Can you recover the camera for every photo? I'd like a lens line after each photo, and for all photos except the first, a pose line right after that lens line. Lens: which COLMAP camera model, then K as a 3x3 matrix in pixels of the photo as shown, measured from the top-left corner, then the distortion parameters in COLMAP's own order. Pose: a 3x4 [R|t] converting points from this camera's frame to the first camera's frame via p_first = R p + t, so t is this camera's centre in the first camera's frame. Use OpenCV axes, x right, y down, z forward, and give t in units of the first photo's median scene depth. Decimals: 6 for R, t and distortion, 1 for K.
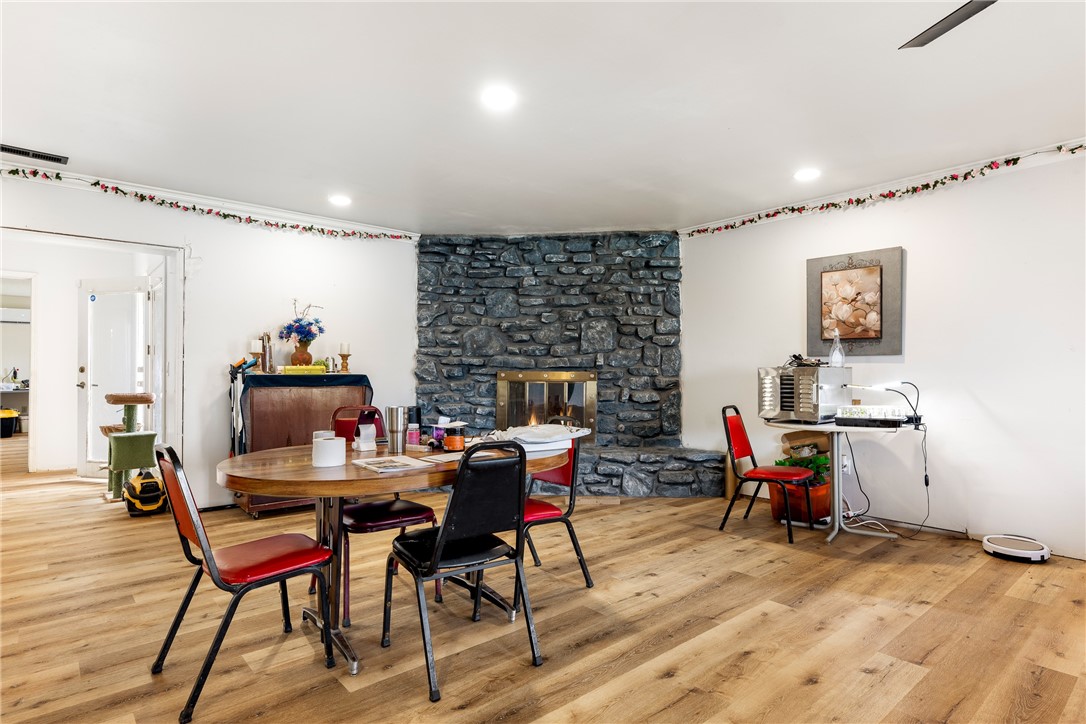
lens RADIAL K [[580.5, 0, 545.1], [0, 580.5, 361.7], [0, 0, 1]] dist [0.001597, 0.000256]
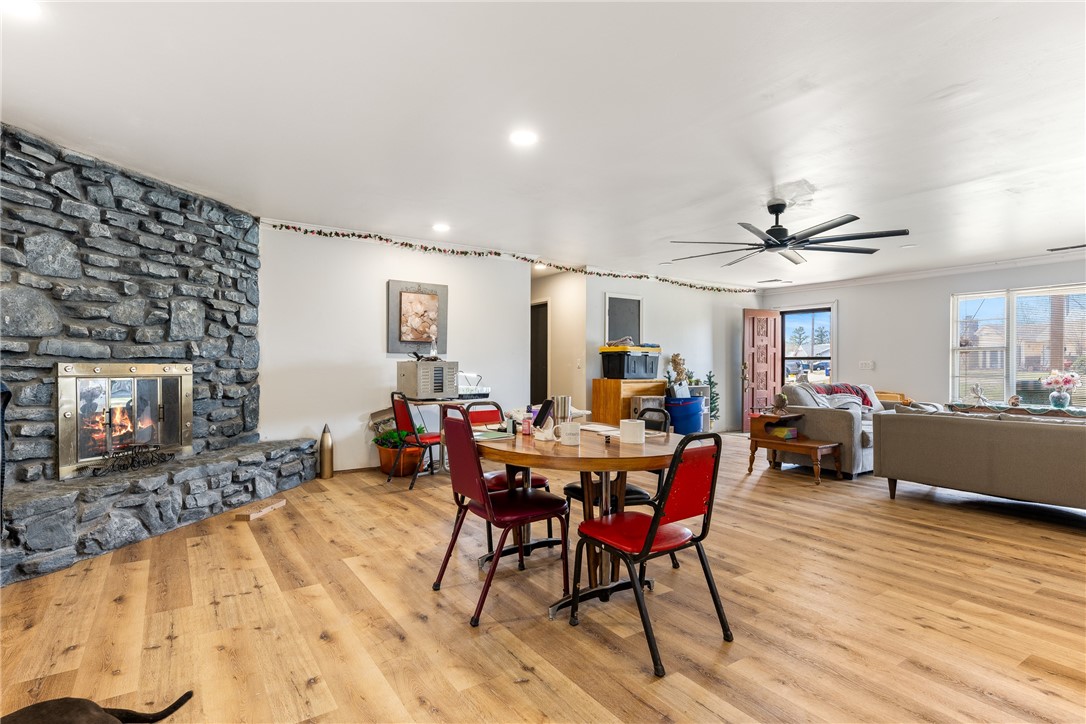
lens RADIAL K [[541.2, 0, 541.5], [0, 541.2, 364.0], [0, 0, 1]] dist [0.004930, 0.000030]
pose [[0.112580, 0.000799, 0.993642, -0.608864], [-0.020318, 0.999792, 0.001498, 0.006036], [-0.993435, -0.020357, 0.112573, 0.426259]]
